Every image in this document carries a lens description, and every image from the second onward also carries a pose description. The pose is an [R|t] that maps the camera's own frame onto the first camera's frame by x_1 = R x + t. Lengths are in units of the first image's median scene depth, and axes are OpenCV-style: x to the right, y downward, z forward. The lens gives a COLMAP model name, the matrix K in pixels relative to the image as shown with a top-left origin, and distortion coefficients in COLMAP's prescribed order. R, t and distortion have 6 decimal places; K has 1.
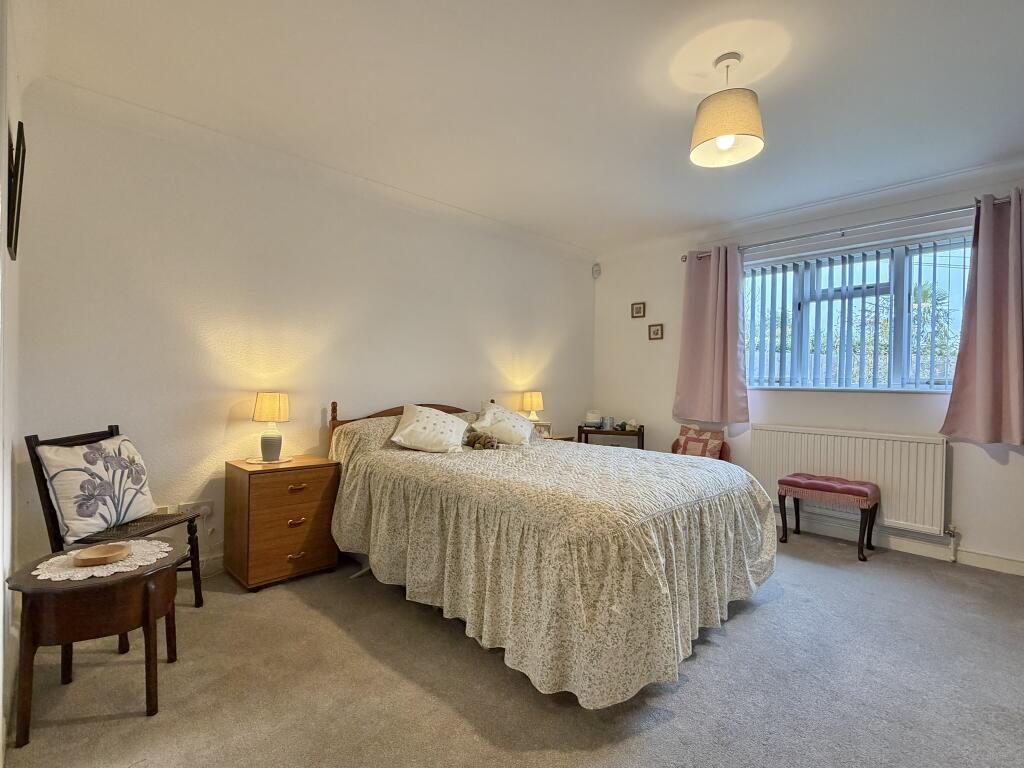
lens RADIAL K [[472.7, 0, 474.8], [0, 472.7, 380.8], [0, 0, 1]] dist [-0.001301, -0.000942]
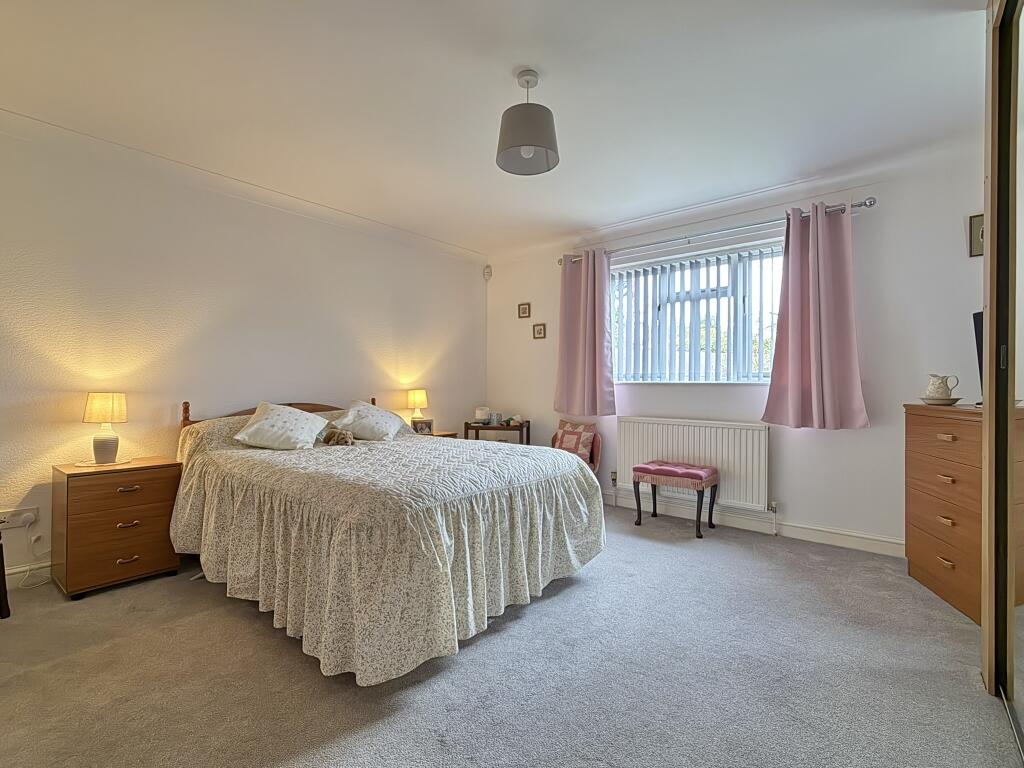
lens RADIAL K [[472.7, 0, 509.9], [0, 472.7, 382.1], [0, 0, 1]] dist [-0.001301, -0.000942]
pose [[0.993478, -0.011540, 0.113438, 0.270228], [0.011998, 0.999922, -0.003356, 0.016299], [-0.113391, 0.004695, 0.993539, -0.048797]]
